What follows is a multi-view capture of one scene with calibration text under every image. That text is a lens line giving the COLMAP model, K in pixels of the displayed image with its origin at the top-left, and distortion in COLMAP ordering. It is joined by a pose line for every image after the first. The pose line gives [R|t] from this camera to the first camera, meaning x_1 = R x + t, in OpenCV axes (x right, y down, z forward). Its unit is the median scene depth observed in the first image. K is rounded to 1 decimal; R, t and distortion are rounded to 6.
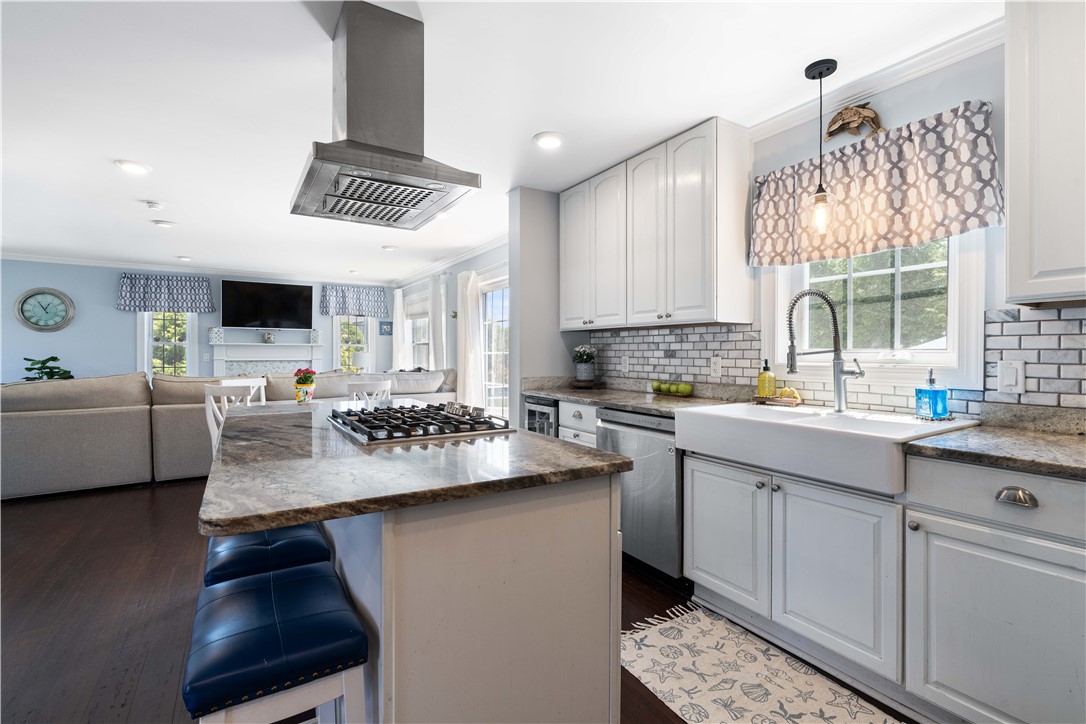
lens RADIAL K [[487.3, 0, 540.9], [0, 487.3, 350.1], [0, 0, 1]] dist [0.000145, 0.000043]
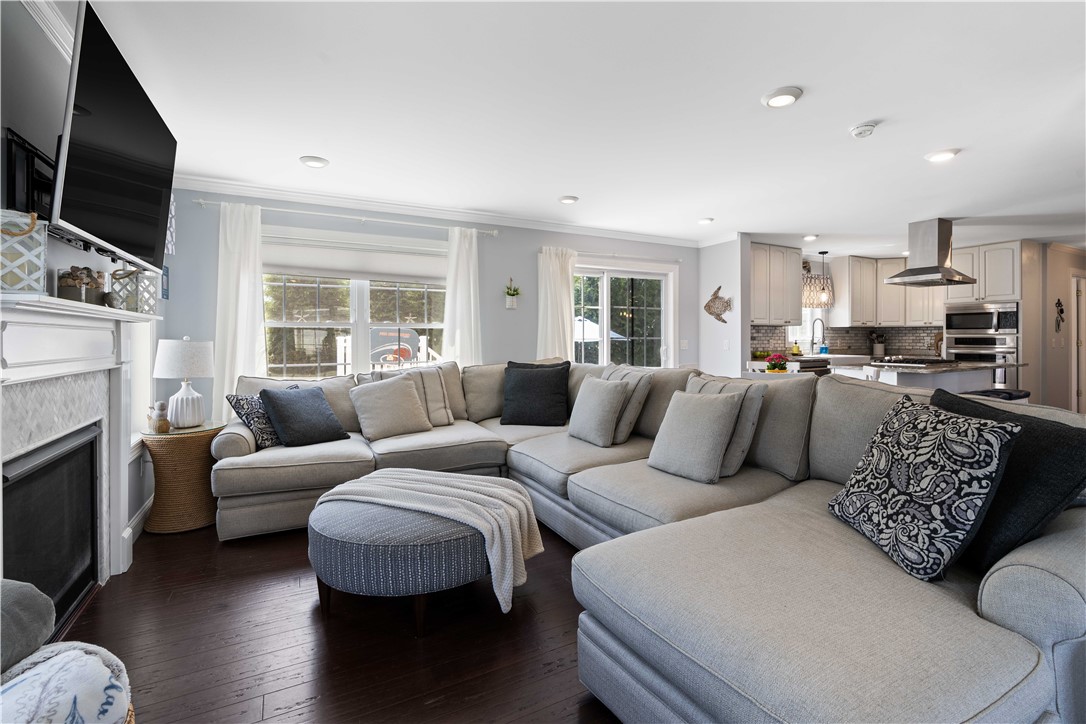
lens RADIAL K [[494.9, 0, 546.7], [0, 494.9, 337.8], [0, 0, 1]] dist [-0.000016, 0.000015]
pose [[0.057094, 0.000247, 0.998369, -0.973855], [-0.000128, 1.000000, -0.000240, 0.002733], [-0.998369, -0.000114, 0.057094, 0.897566]]
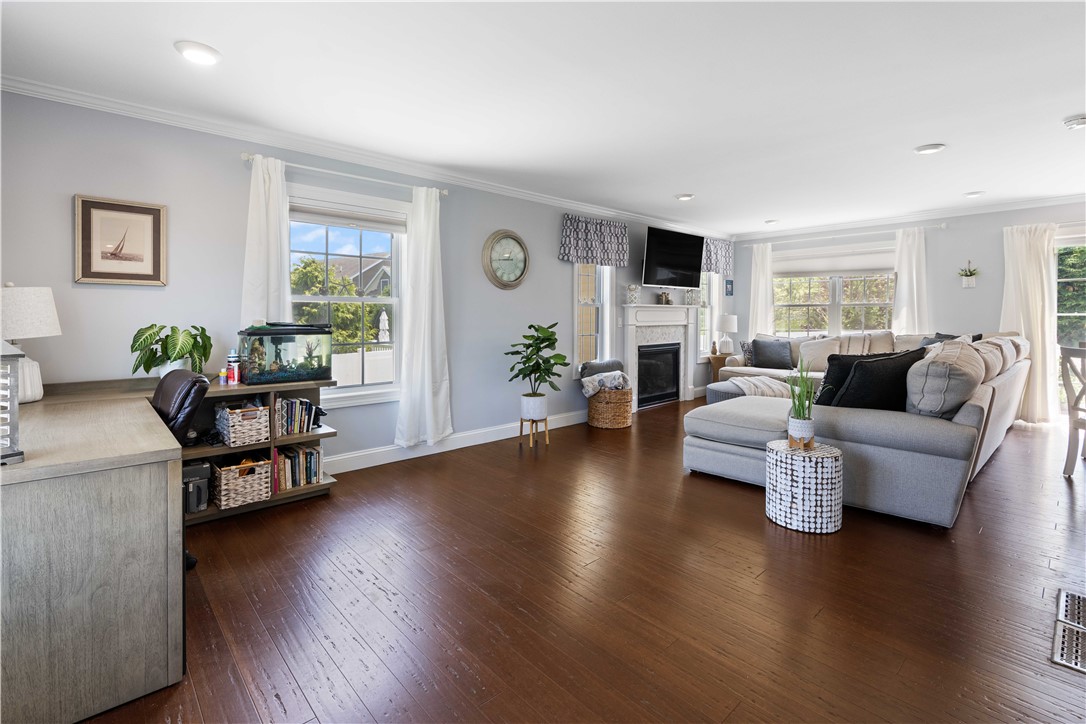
lens RADIAL K [[497.3, 0, 542.8], [0, 497.3, 316.6], [0, 0, 1]] dist [-0.001862, -0.000175]
pose [[0.982666, -0.004928, 0.185317, -1.112954], [0.003225, 0.999950, 0.009489, -0.003030], [-0.185354, -0.008726, 0.982633, 0.244905]]
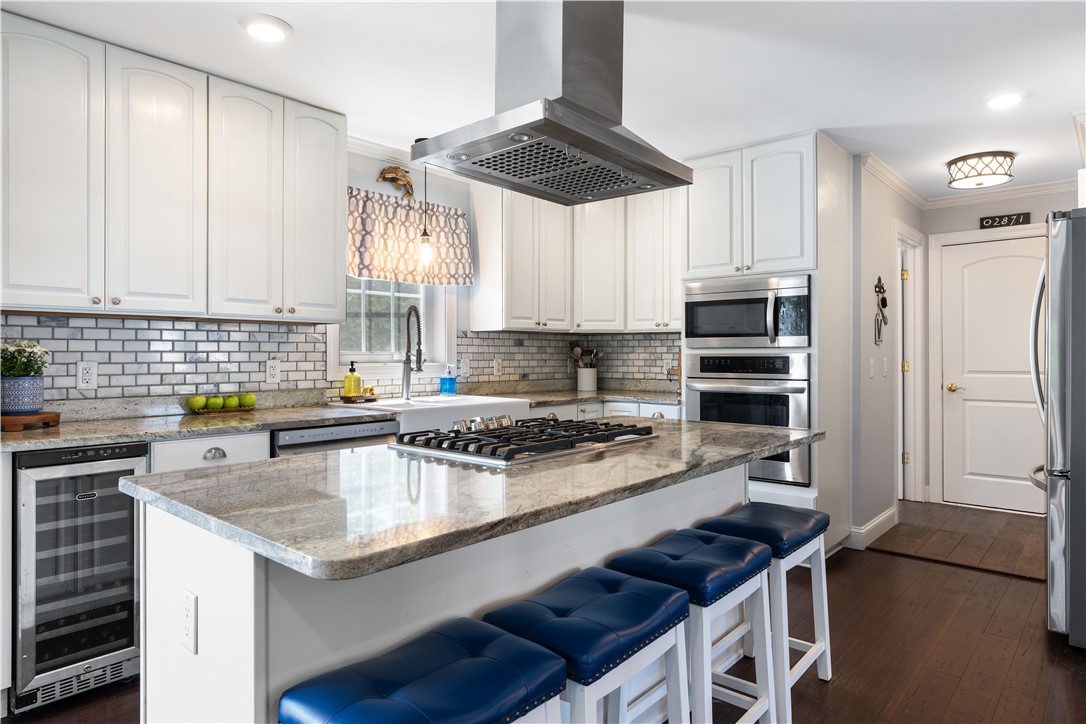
lens RADIAL K [[651.6, 0, 542.1], [0, 651.6, 354.0], [0, 0, 1]] dist [-0.001691, -0.000006]
pose [[-0.284897, 0.000709, 0.958558, -0.410723], [-0.003435, 0.999993, -0.001760, 0.001654], [-0.958552, -0.003794, -0.284892, 0.399743]]
